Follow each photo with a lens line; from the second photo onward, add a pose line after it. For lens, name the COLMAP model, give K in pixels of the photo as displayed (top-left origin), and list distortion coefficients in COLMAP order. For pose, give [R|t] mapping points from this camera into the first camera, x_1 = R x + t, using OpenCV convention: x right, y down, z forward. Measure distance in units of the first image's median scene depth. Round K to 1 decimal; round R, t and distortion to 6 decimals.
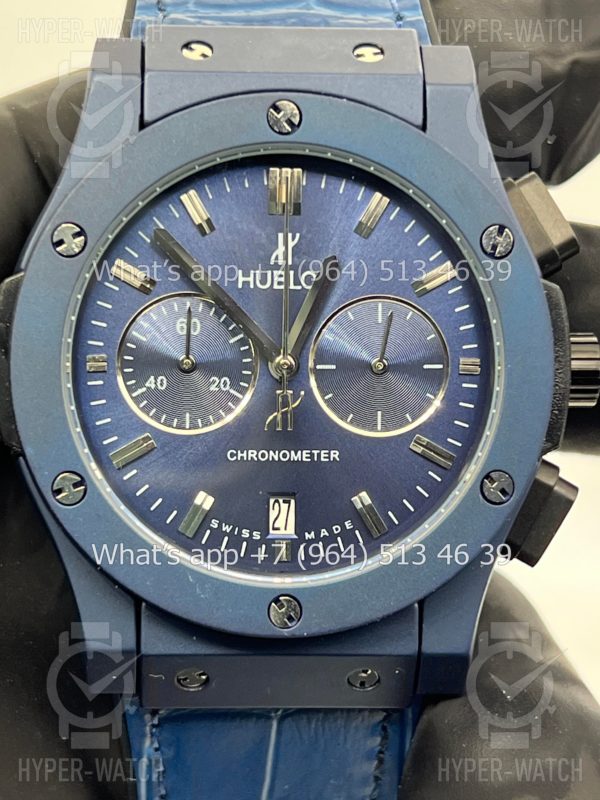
lens RADIAL K [[1890.7, 0, 298.8], [0, 1890.7, 400.3], [0, 0, 1]] dist [0.210888, 0.000000]
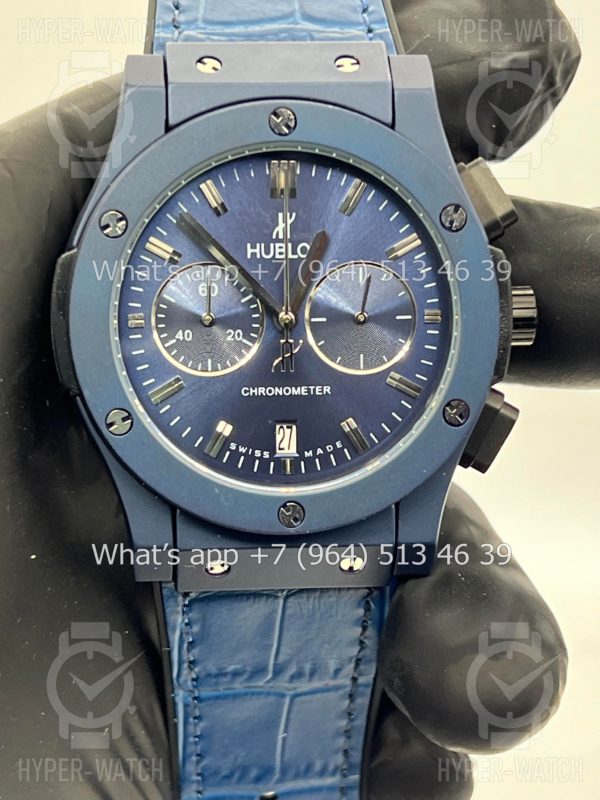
lens RADIAL K [[1890.7, 0, 297.4], [0, 1890.7, 405.2], [0, 0, 1]] dist [0.210888, 0.000000]
pose [[0.999099, -0.022301, 0.036104, -0.046326], [0.019834, 0.997536, 0.067288, -0.045794], [-0.037515, -0.066512, 0.997080, -0.254130]]
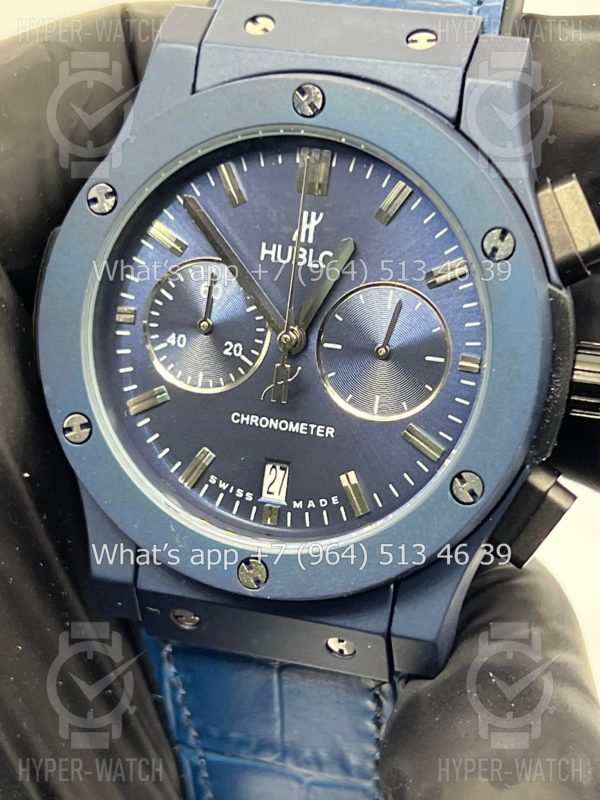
lens RADIAL K [[1890.7, 0, 294.4], [0, 1890.7, 403.7], [0, 0, 1]] dist [0.210888, 0.000000]
pose [[0.936609, 0.140398, -0.321017, 0.330317], [-0.114957, 0.988625, 0.096978, -0.084124], [0.330981, -0.053927, 0.942095, 0.021739]]
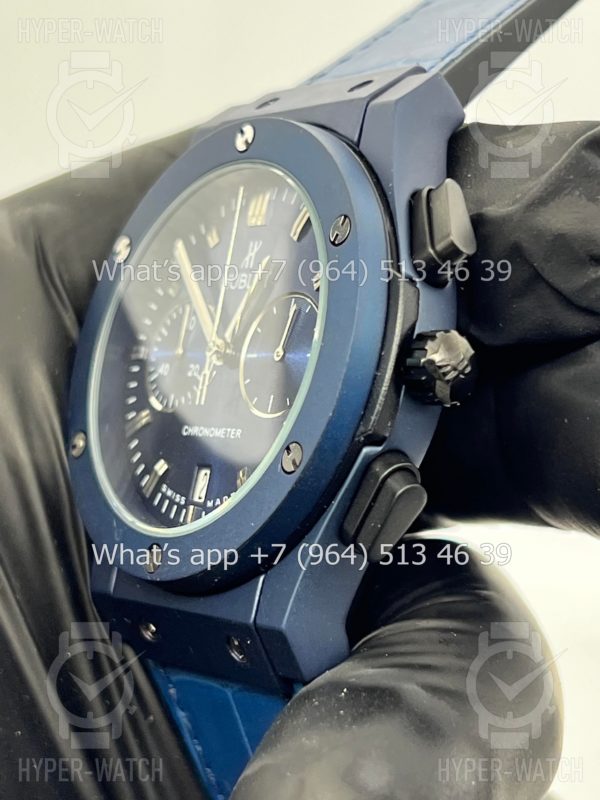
lens RADIAL K [[1890.7, 0, 300.6], [0, 1890.7, 397.8], [0, 0, 1]] dist [0.210888, 0.000000]
pose [[0.572248, 0.004484, -0.820068, 0.938385], [-0.194106, 0.972311, -0.130132, 0.144646], [0.796778, 0.233648, 0.557273, 0.413311]]
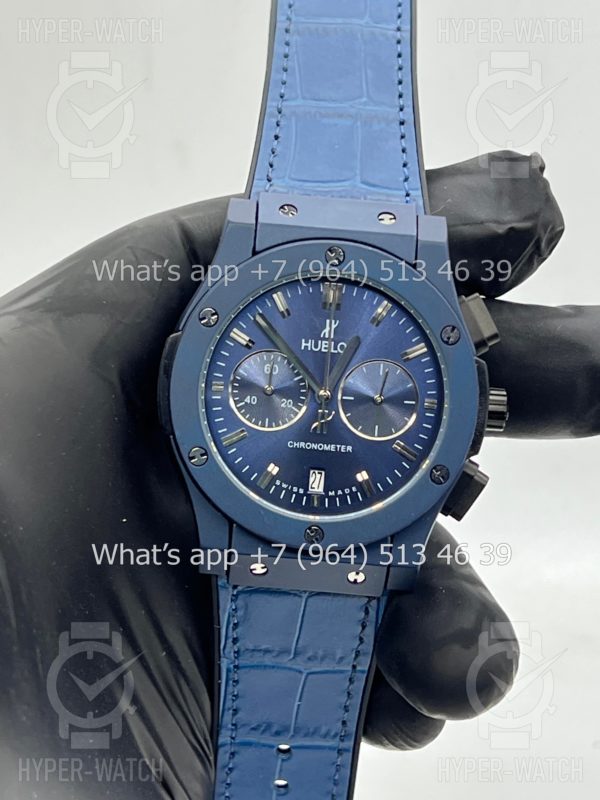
lens RADIAL K [[1890.7, 0, 300.1], [0, 1890.7, 400.4], [0, 0, 1]] dist [0.210888, 0.000000]
pose [[0.996849, 0.076354, -0.021512, 0.007905], [-0.075694, 0.996681, 0.029962, -0.064468], [0.023728, -0.028239, 0.999320, -0.746442]]
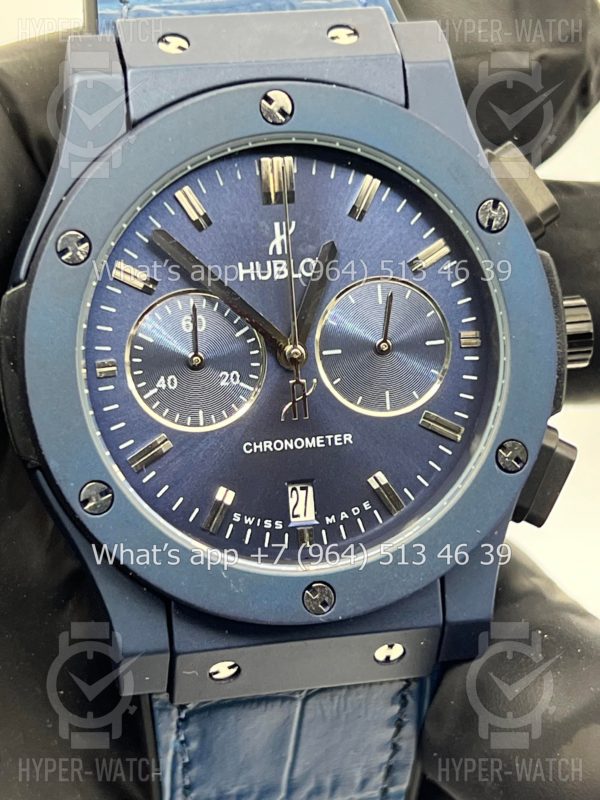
lens RADIAL K [[1890.7, 0, 294.6], [0, 1890.7, 403.6], [0, 0, 1]] dist [0.210888, 0.000000]
pose [[0.987448, -0.088598, 0.130753, -0.139615], [0.082729, 0.995334, 0.049668, -0.042094], [-0.134543, -0.038228, 0.990170, 0.004006]]
